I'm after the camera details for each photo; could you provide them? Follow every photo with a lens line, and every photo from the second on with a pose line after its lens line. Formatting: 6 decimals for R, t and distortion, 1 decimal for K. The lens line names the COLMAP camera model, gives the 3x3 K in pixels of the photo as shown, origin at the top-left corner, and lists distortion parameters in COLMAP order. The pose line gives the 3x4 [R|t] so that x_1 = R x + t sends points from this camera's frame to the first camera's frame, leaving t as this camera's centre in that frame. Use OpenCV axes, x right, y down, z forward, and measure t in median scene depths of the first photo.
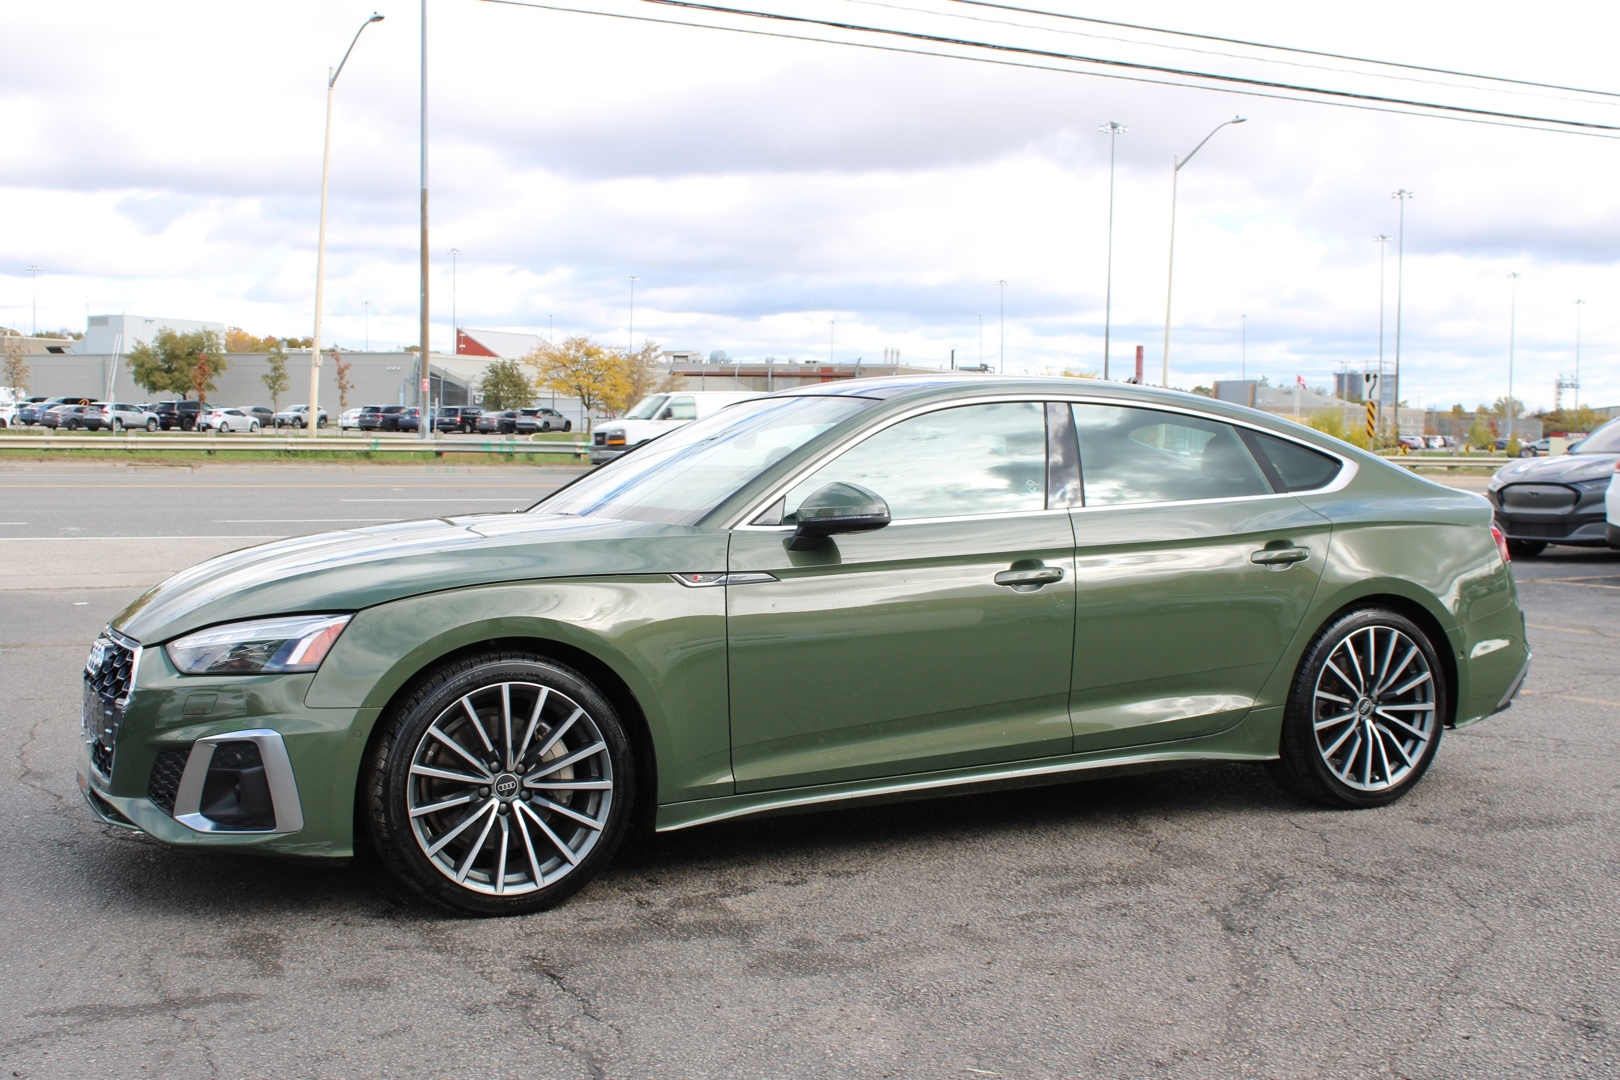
lens RADIAL K [[1861.2, 0, 810.0], [0, 1861.2, 540.0], [0, 0, 1]] dist [-0.079964, 0.016066]
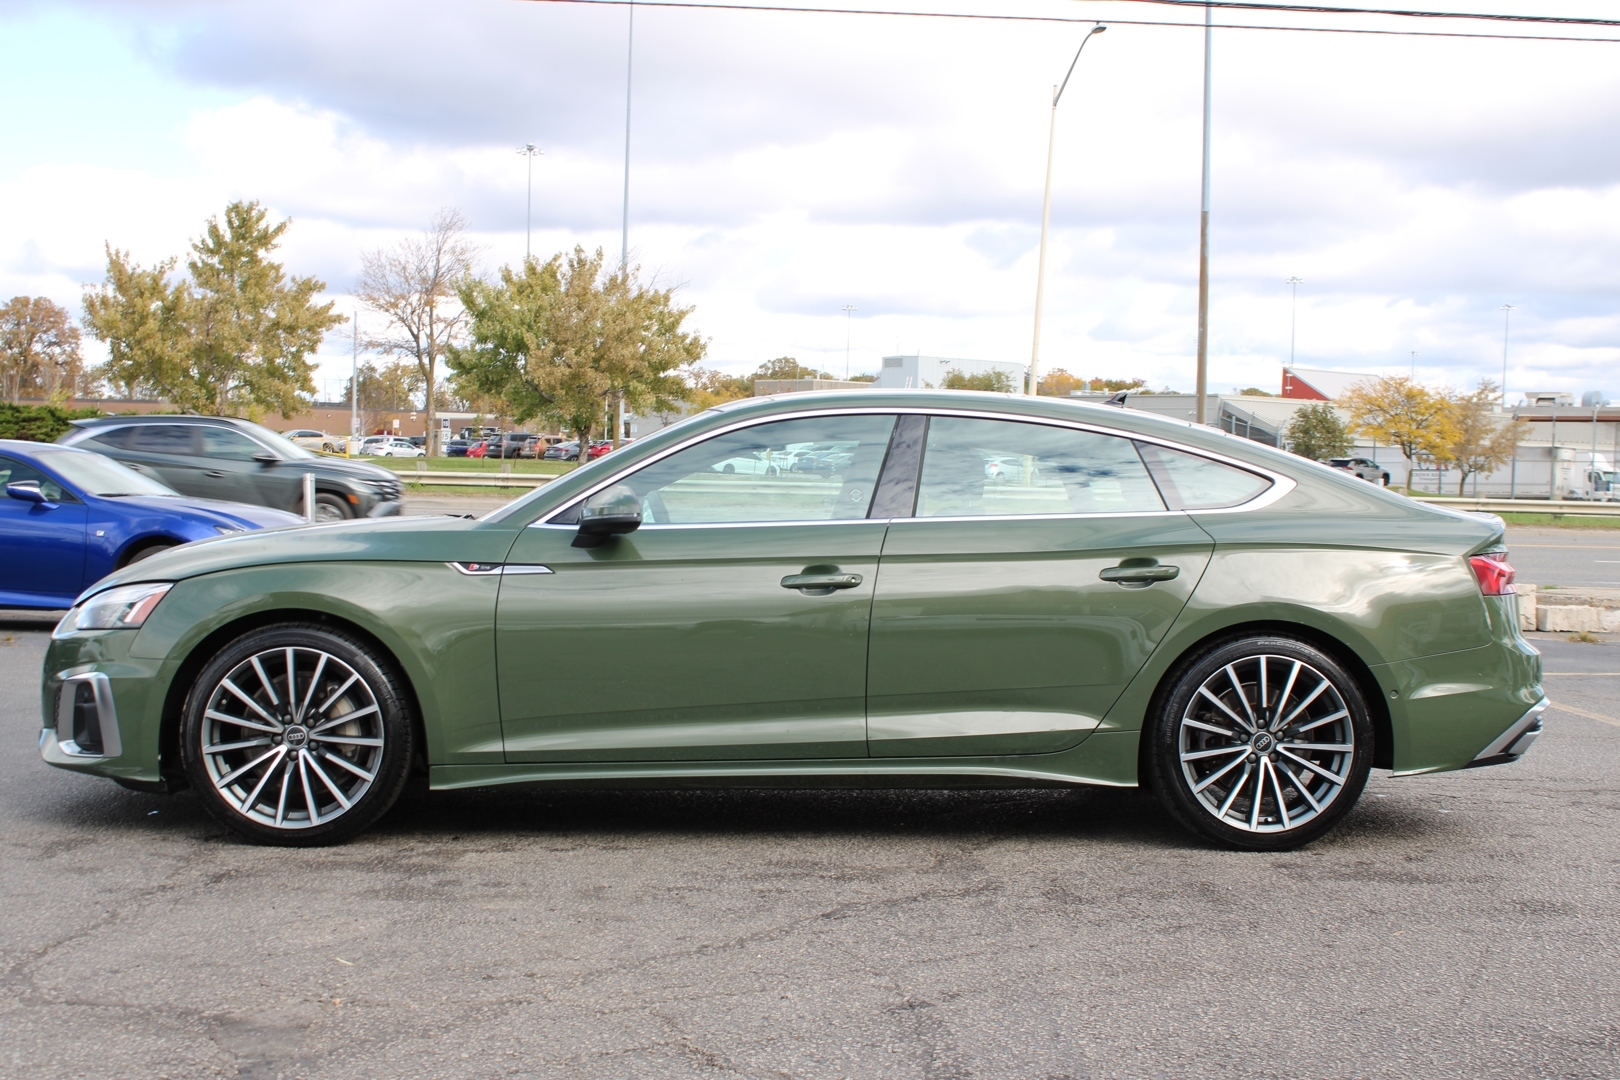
lens RADIAL K [[2125.2, 0, 810.0], [0, 2125.2, 540.0], [0, 0, 1]] dist [-0.040682, 0.054406]
pose [[0.906910, 0.021818, -0.420760, 0.567069], [-0.035935, 0.999025, -0.025652, 0.025456], [0.419790, 0.038384, 0.906809, -0.069670]]
